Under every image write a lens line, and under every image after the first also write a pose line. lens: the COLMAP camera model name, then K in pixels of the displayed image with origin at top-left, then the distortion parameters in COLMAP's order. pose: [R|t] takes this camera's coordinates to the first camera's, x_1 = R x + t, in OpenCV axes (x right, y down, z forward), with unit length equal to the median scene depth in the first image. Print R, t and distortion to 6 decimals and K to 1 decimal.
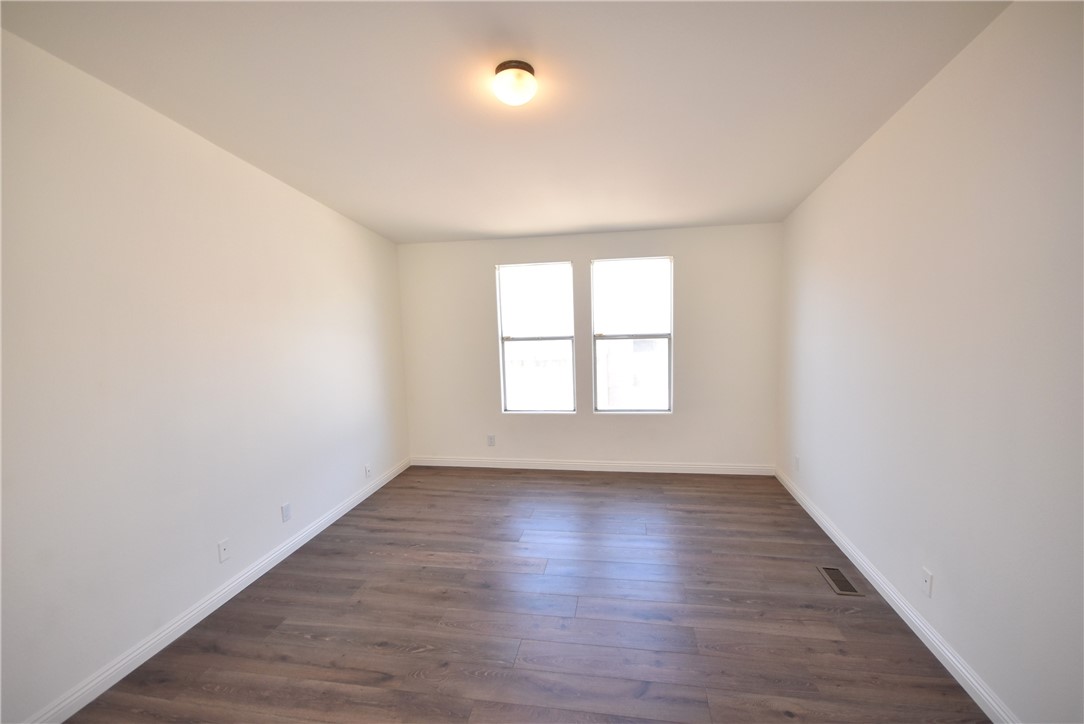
lens RADIAL K [[481.4, 0, 543.8], [0, 481.4, 358.4], [0, 0, 1]] dist [-0.011019, 0.000061]
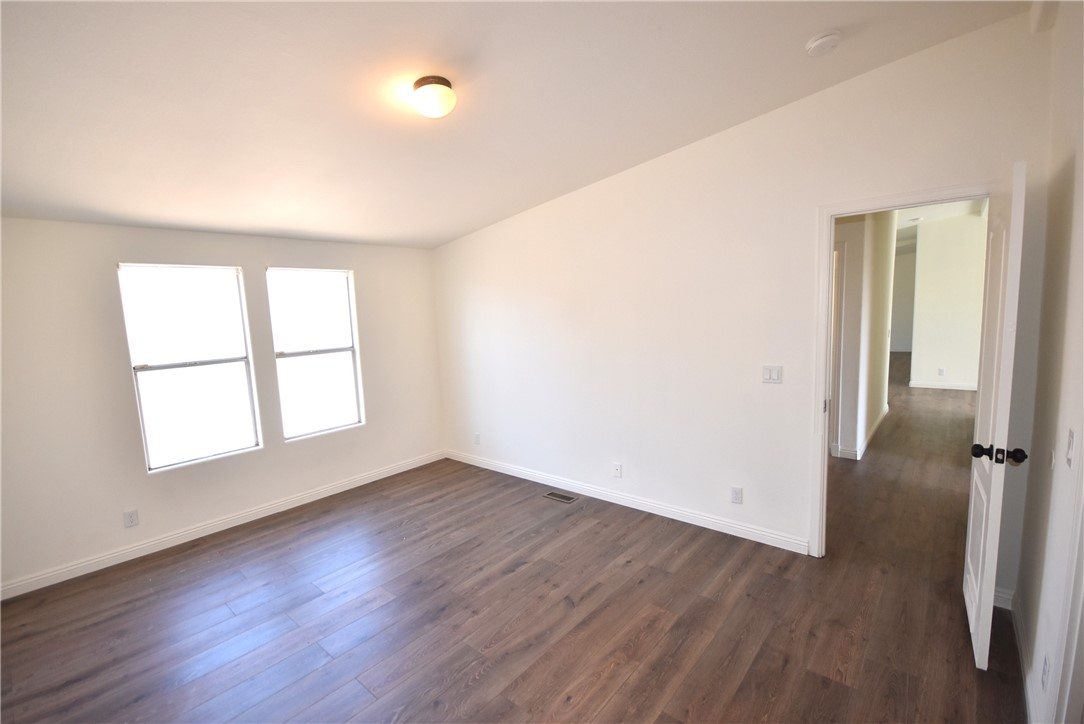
lens RADIAL K [[481.4, 0, 540.5], [0, 481.4, 353.4], [0, 0, 1]] dist [-0.011019, 0.000061]
pose [[0.505728, -0.067585, 0.860042, -0.451706], [0.115291, 0.993279, 0.010261, -0.001894], [-0.854955, 0.093966, 0.510121, 0.166919]]
